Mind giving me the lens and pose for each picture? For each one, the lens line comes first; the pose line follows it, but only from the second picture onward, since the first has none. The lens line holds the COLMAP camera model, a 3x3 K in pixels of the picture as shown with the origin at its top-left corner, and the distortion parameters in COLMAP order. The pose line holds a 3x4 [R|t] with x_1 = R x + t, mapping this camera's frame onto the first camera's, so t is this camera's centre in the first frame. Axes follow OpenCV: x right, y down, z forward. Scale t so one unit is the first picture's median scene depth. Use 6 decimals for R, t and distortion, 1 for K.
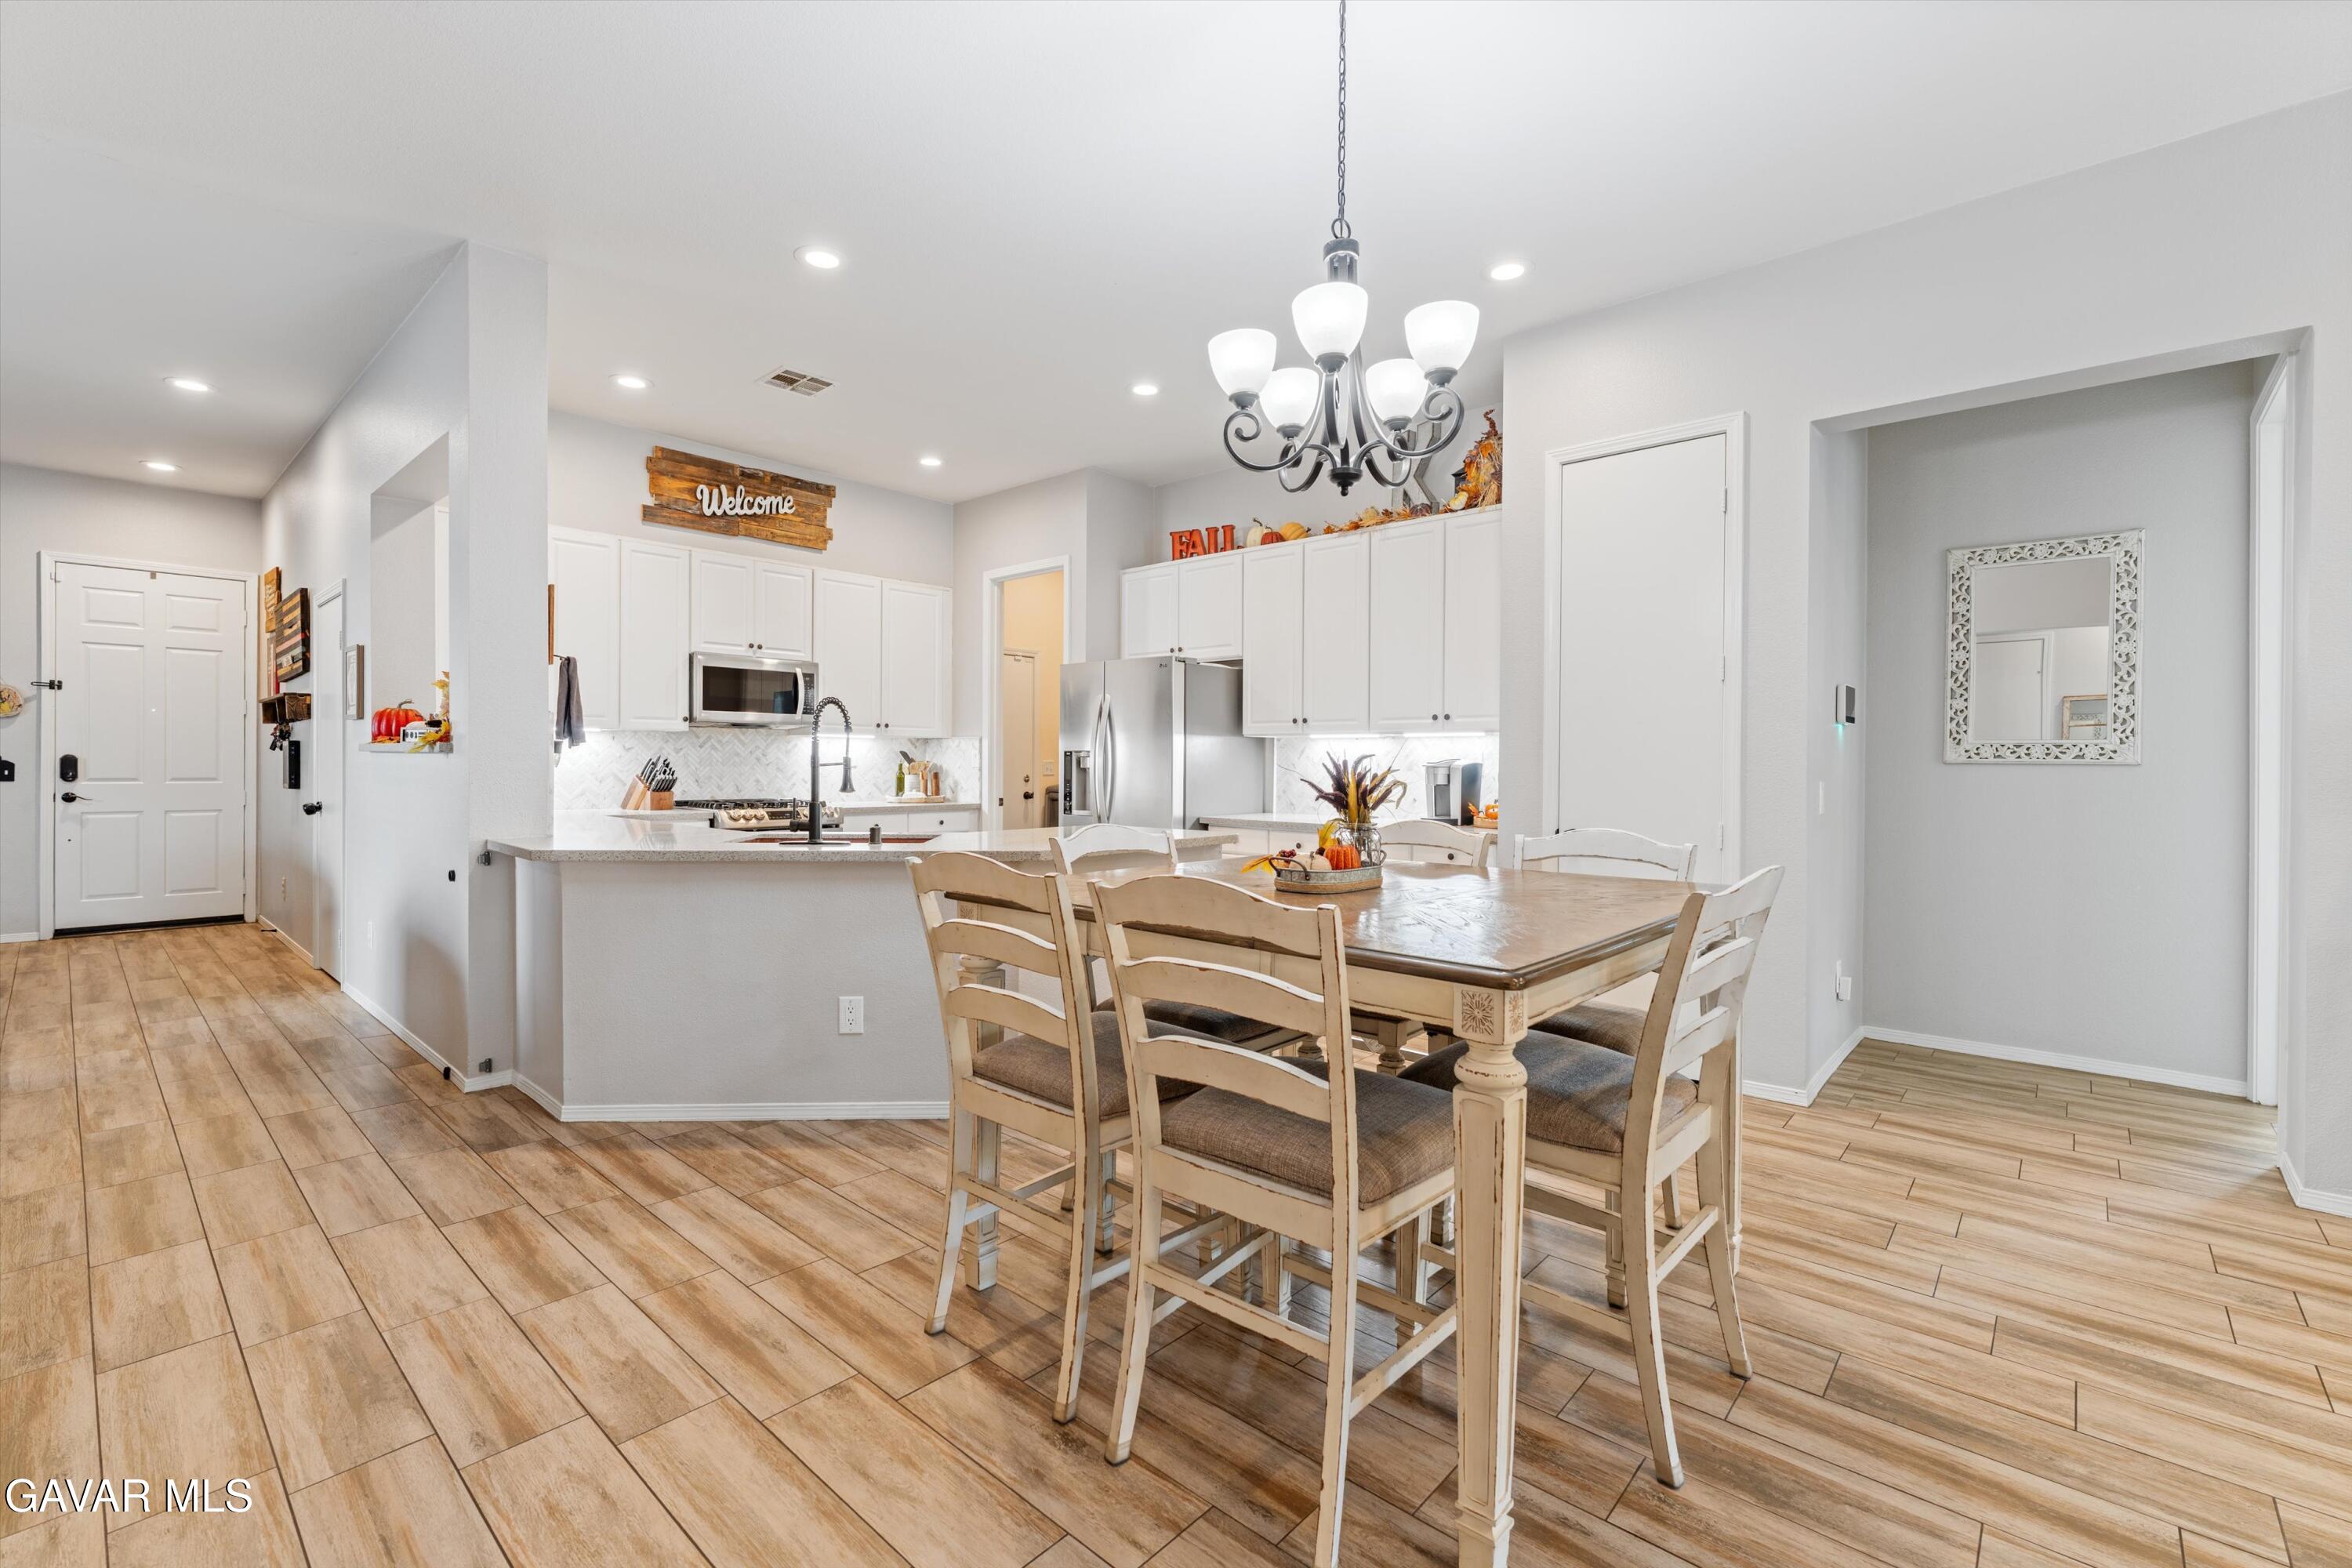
lens RADIAL K [[1017.5, 0, 1176.0], [0, 1017.5, 784.0], [0, 0, 1]] dist [-0.000574, 0.000063]
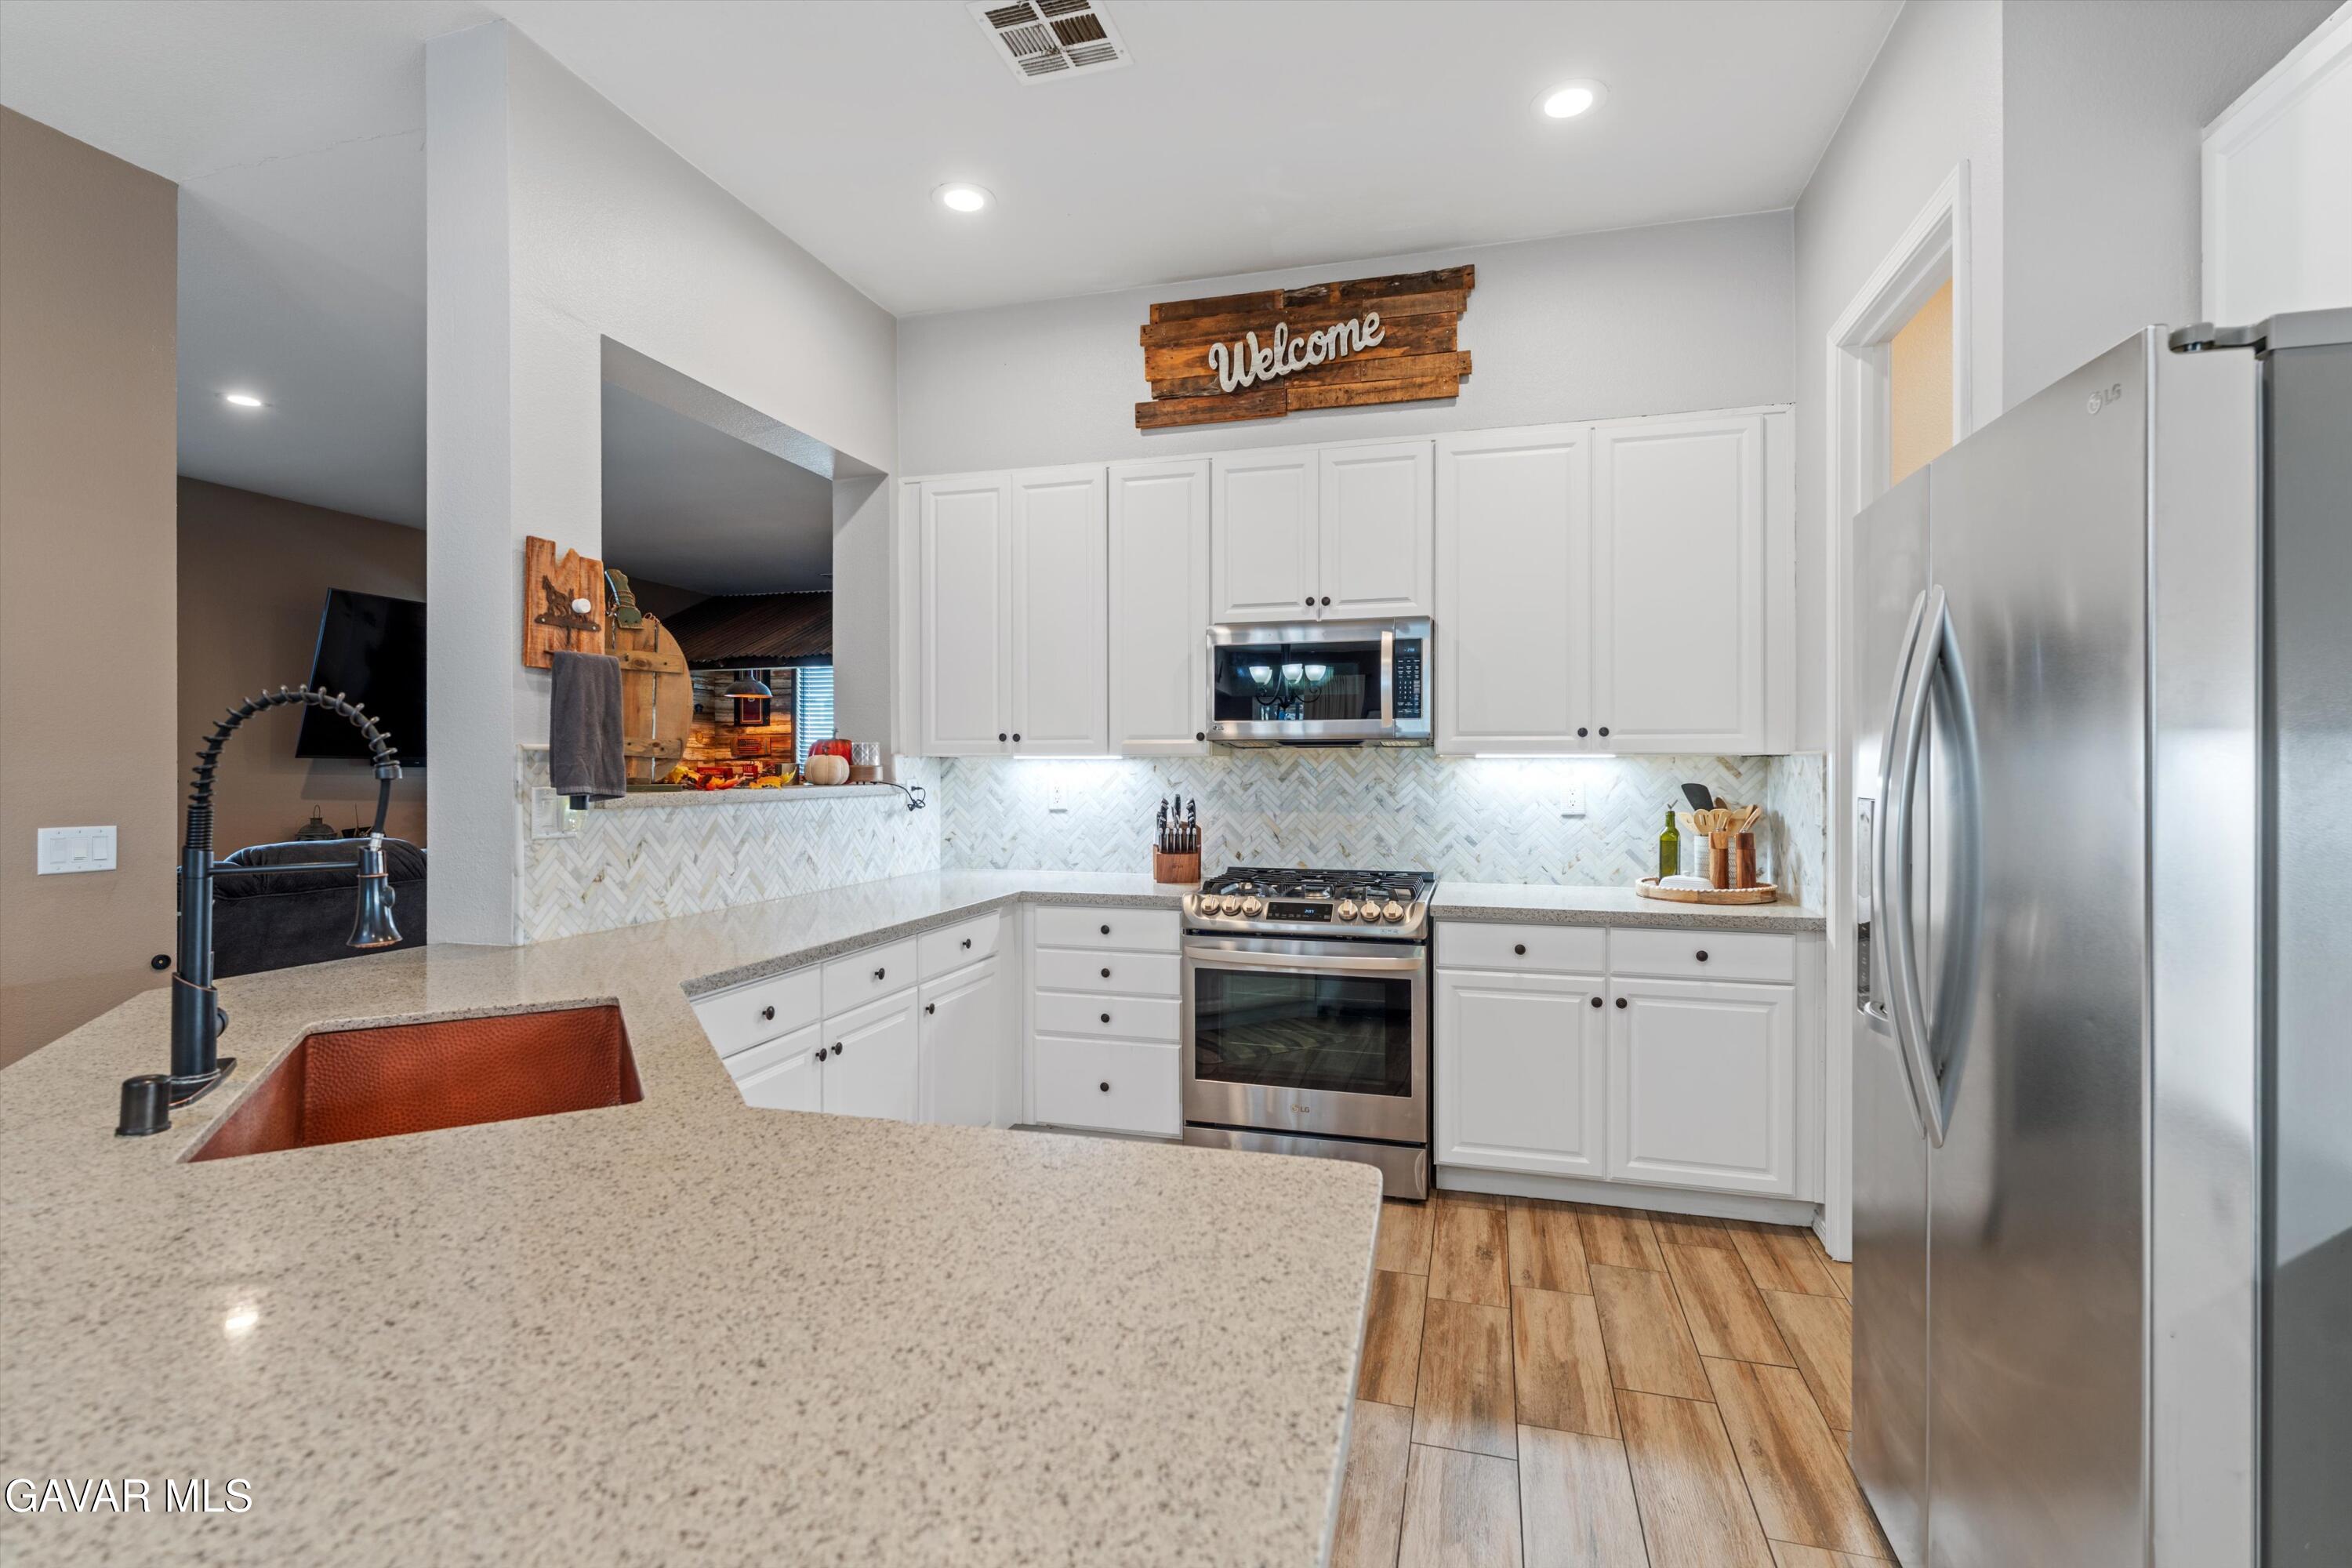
lens RADIAL K [[1072.9, 0, 1176.0], [0, 1072.9, 784.0], [0, 0, 1]] dist [-0.001635, -0.000070]
pose [[0.443493, 0.003336, -0.896271, 0.083880], [-0.016018, 0.999863, -0.004204, -0.031497], [0.896134, 0.016221, 0.443486, 0.676039]]
